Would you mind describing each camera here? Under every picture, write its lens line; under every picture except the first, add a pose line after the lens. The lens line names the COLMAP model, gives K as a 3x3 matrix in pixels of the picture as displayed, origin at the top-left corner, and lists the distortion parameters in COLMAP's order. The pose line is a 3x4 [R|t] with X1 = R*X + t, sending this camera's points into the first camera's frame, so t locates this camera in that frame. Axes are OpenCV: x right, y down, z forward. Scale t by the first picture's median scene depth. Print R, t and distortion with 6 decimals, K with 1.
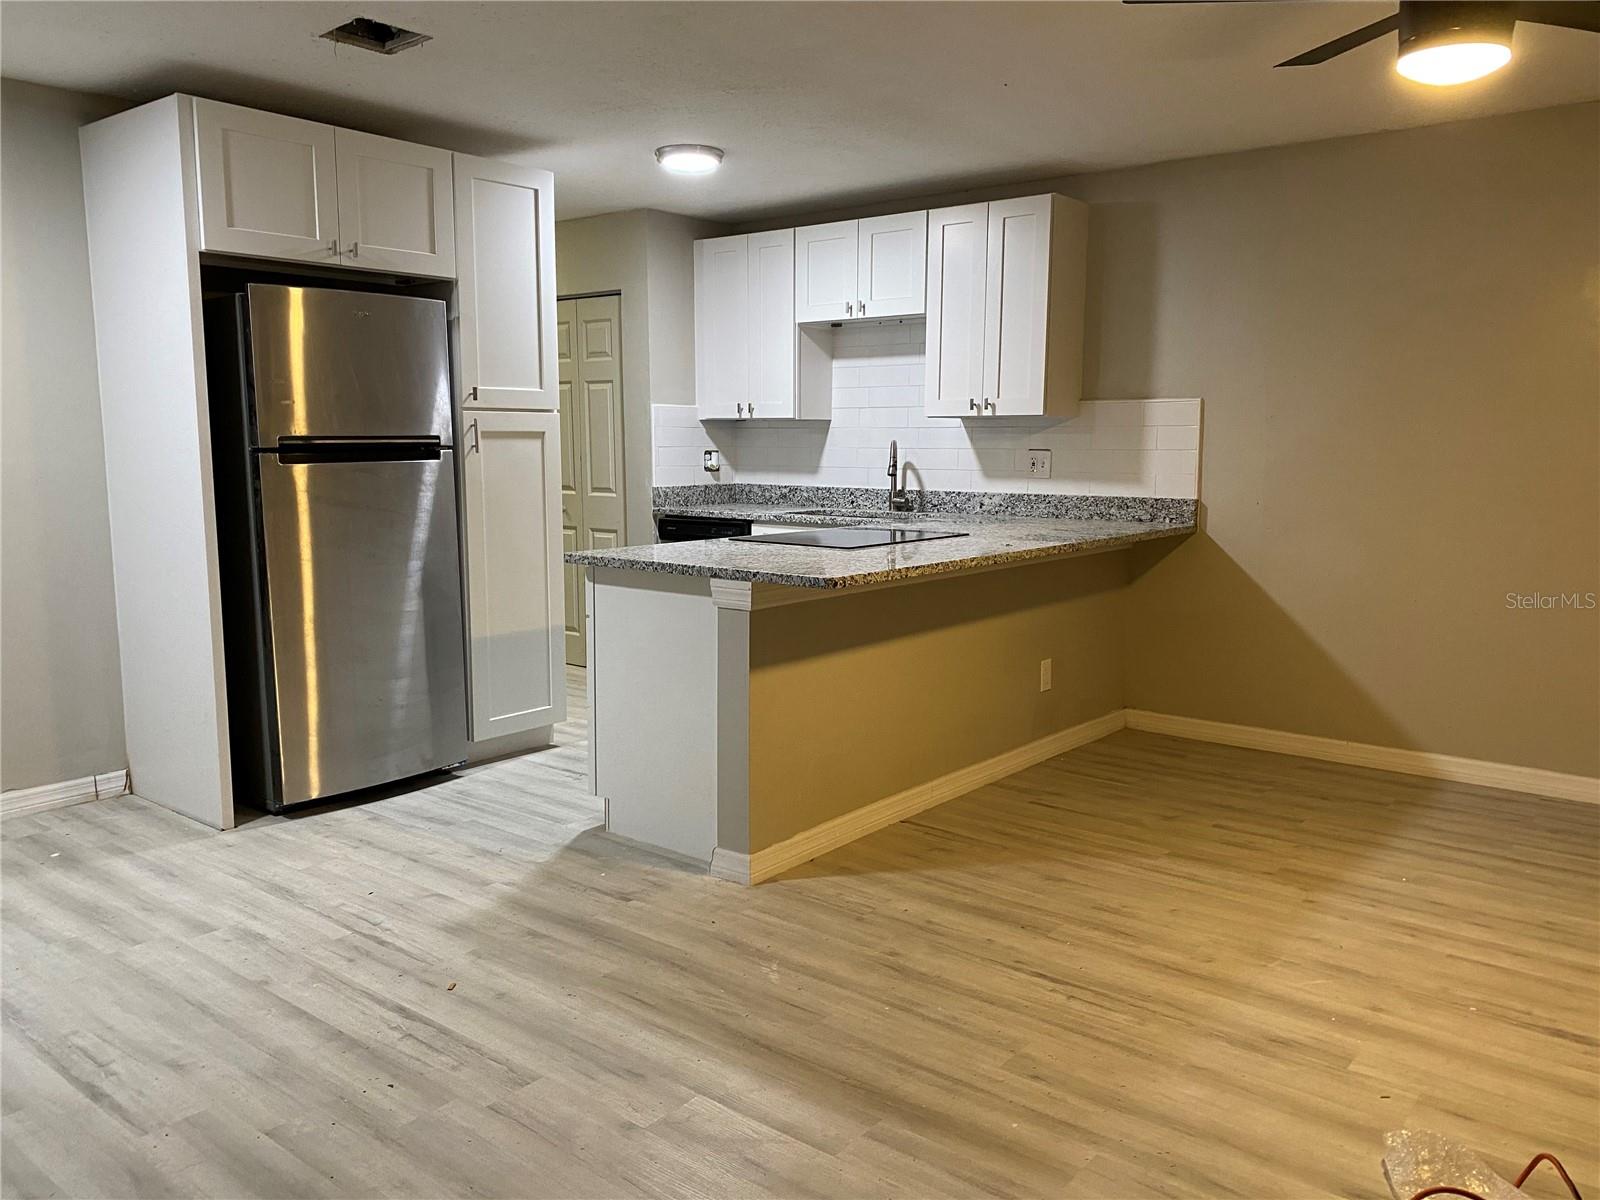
lens RADIAL K [[1193.2, 0, 810.7], [0, 1193.2, 598.0], [0, 0, 1]] dist [0.066664, -0.101222]
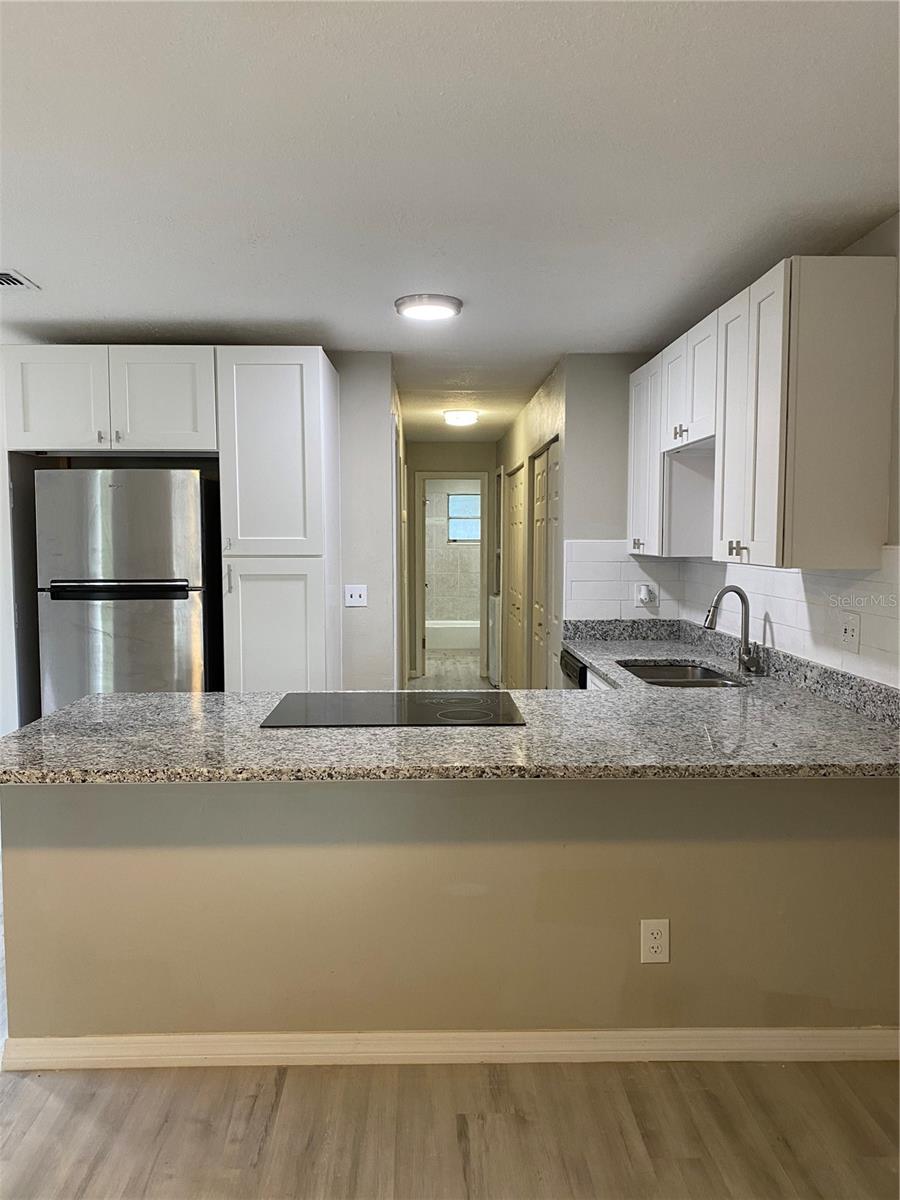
lens RADIAL K [[917.5, 0, 445.1], [0, 917.5, 600.3], [0, 0, 1]] dist [0.058465, -0.083986]
pose [[0.654007, 0.051000, -0.754767, 0.517556], [-0.098873, 0.994929, -0.018446, -0.111864], [0.749999, 0.086690, 0.655733, 0.536086]]
